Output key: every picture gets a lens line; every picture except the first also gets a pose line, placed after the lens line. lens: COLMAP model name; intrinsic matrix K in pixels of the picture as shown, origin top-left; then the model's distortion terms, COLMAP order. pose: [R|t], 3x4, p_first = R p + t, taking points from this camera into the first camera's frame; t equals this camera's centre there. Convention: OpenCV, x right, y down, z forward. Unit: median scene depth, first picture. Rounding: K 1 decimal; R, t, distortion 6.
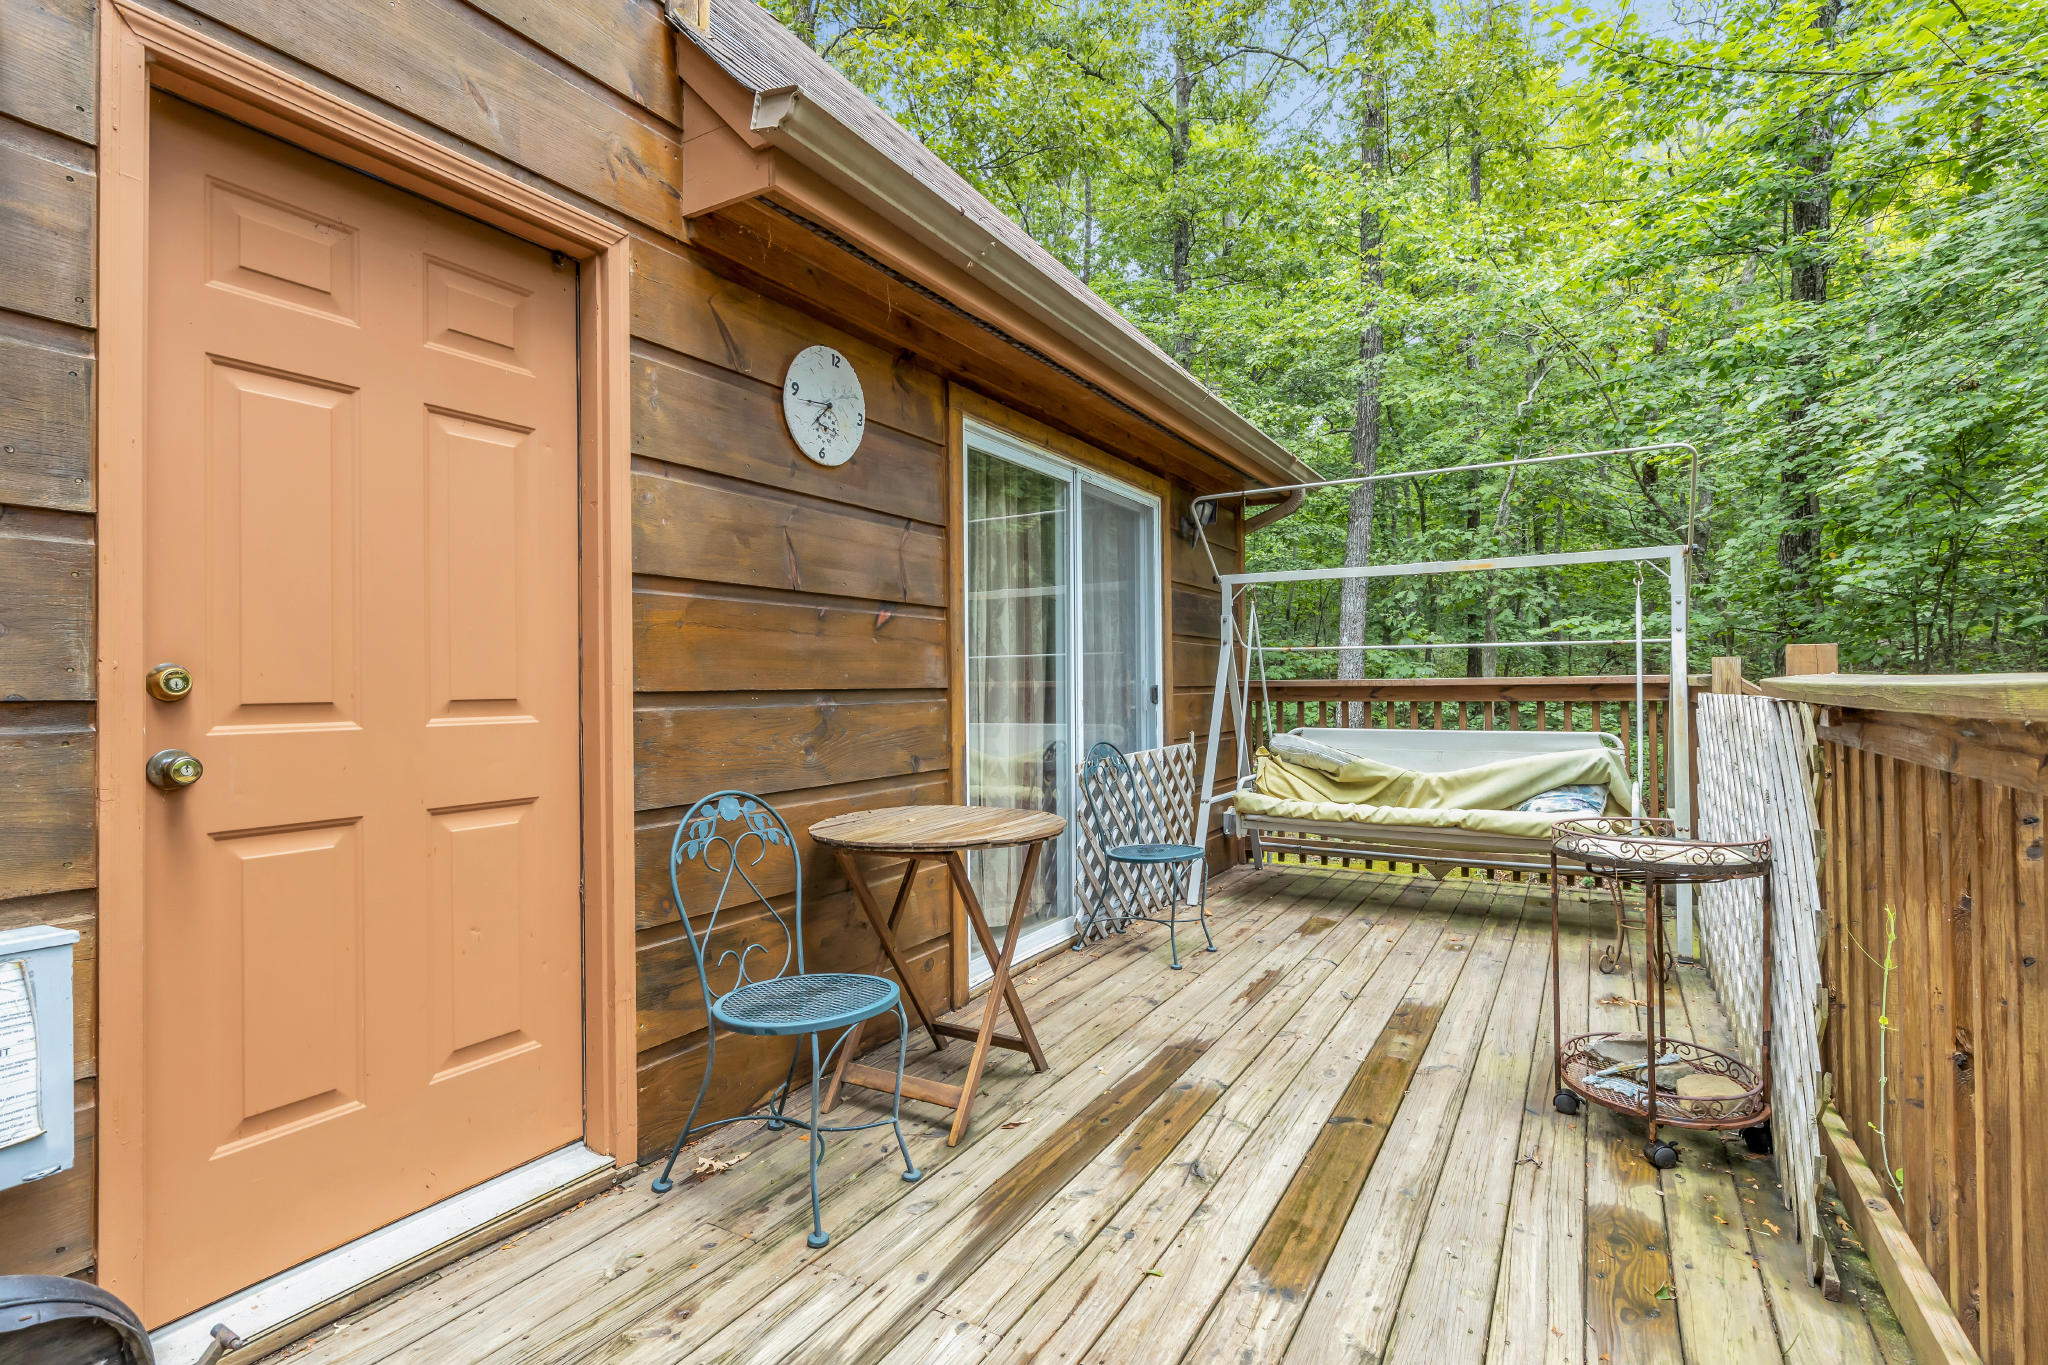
lens RADIAL K [[934.2, 0, 1024.0], [0, 934.2, 682.5], [0, 0, 1]] dist [0.001042, -0.000091]
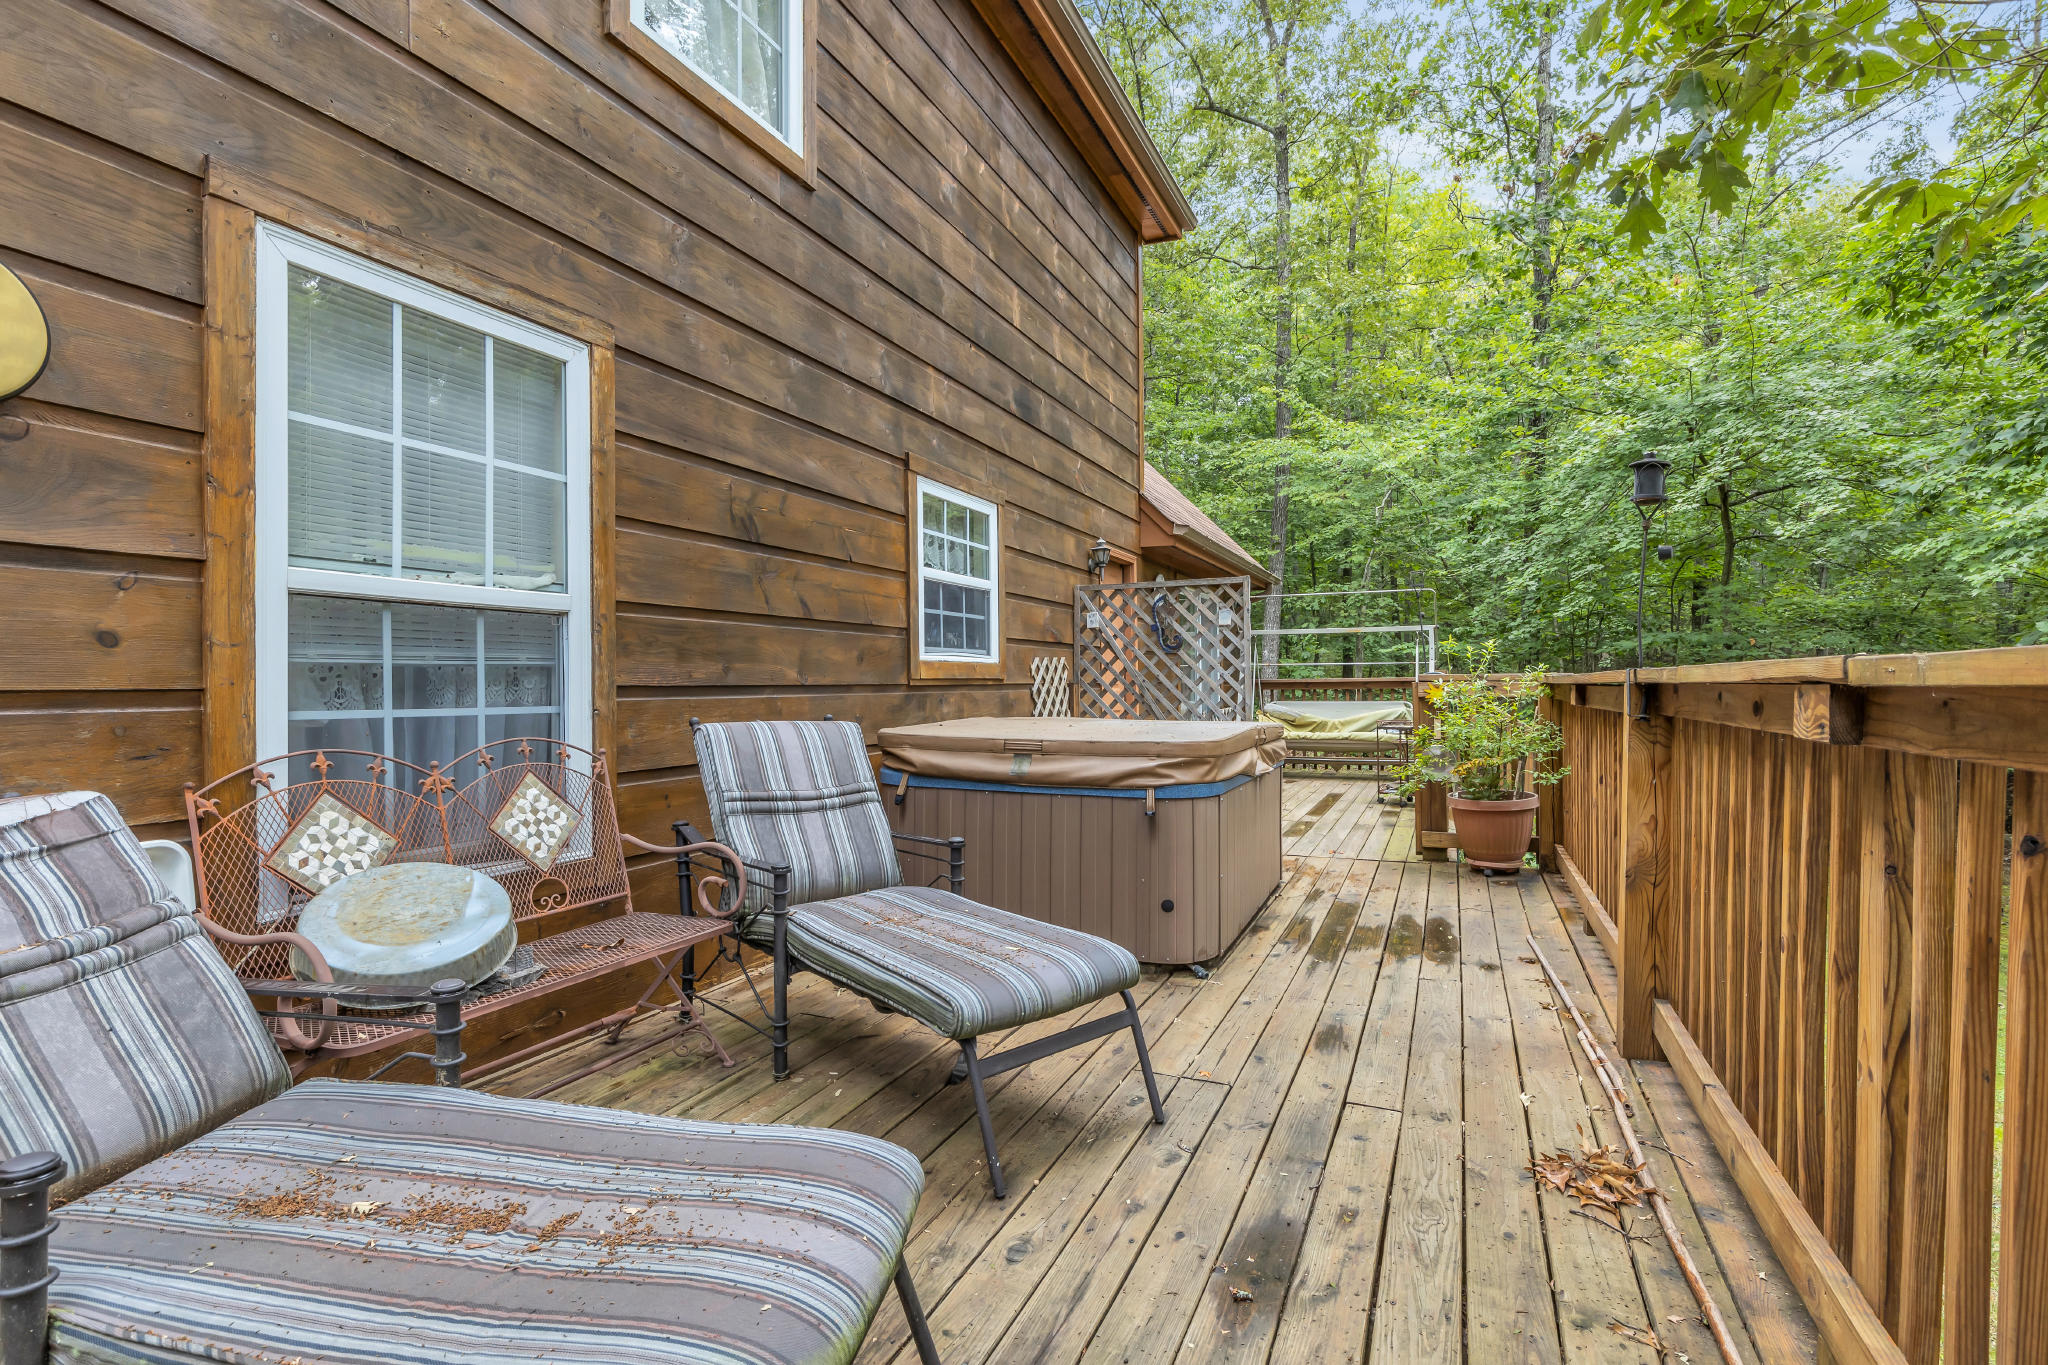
lens RADIAL K [[934.2, 0, 1024.0], [0, 934.2, 682.5], [0, 0, 1]] dist [0.001042, -0.000091]
pose [[0.993003, -0.000281, 0.118091, -0.622616], [0.000317, 1.000000, -0.000285, 0.006130], [-0.118091, 0.000321, 0.993003, -1.246277]]
